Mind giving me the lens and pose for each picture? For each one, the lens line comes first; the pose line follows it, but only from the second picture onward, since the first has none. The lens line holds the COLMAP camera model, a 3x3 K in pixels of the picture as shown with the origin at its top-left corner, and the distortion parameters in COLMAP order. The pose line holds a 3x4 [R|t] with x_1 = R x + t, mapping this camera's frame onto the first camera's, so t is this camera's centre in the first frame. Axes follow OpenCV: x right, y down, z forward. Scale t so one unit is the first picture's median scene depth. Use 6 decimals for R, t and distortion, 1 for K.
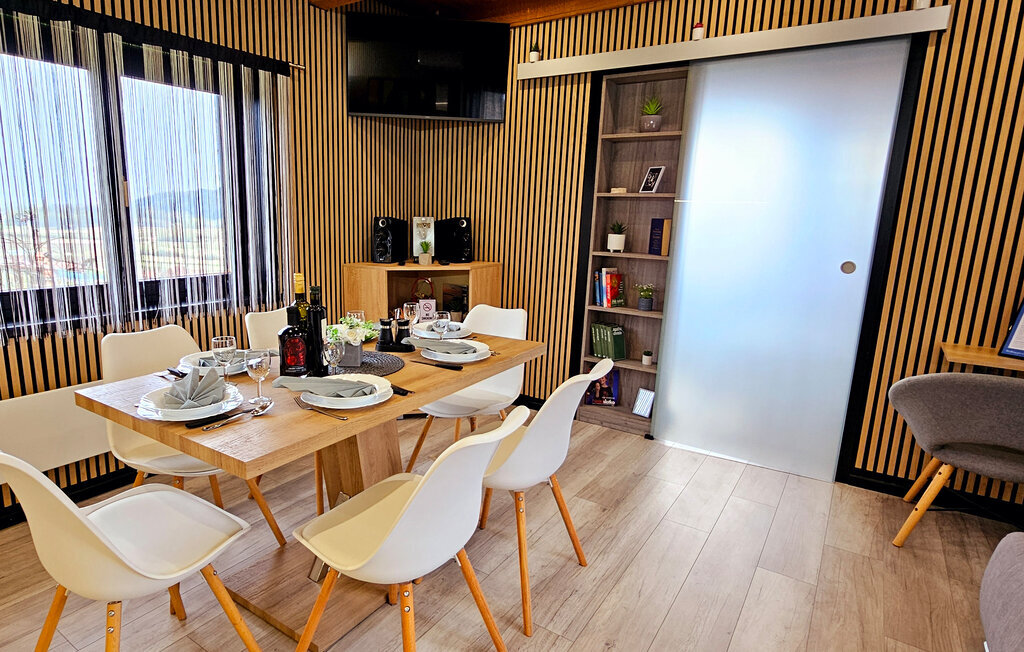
lens RADIAL K [[574.3, 0, 451.5], [0, 574.3, 329.0], [0, 0, 1]] dist [-0.003276, 0.000375]
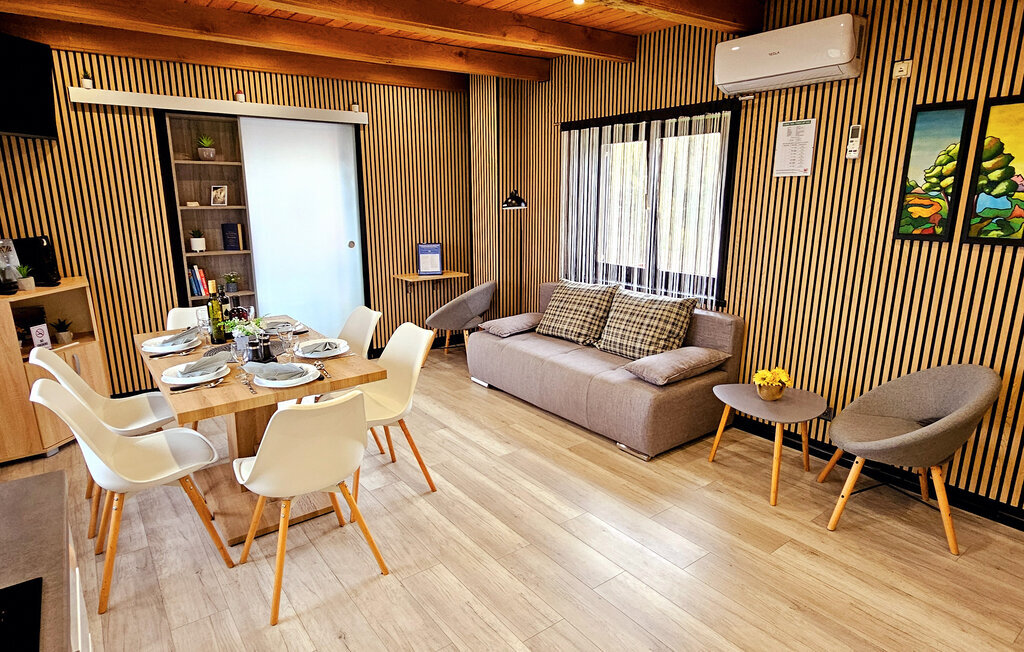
lens RADIAL K [[574.3, 0, 513.5], [0, 574.3, 329.3], [0, 0, 1]] dist [-0.003276, 0.000375]
pose [[0.293988, -0.244431, 0.924026, -0.746493], [0.202046, 0.960794, 0.189875, -0.072266], [-0.934210, 0.130875, 0.331848, -0.052968]]
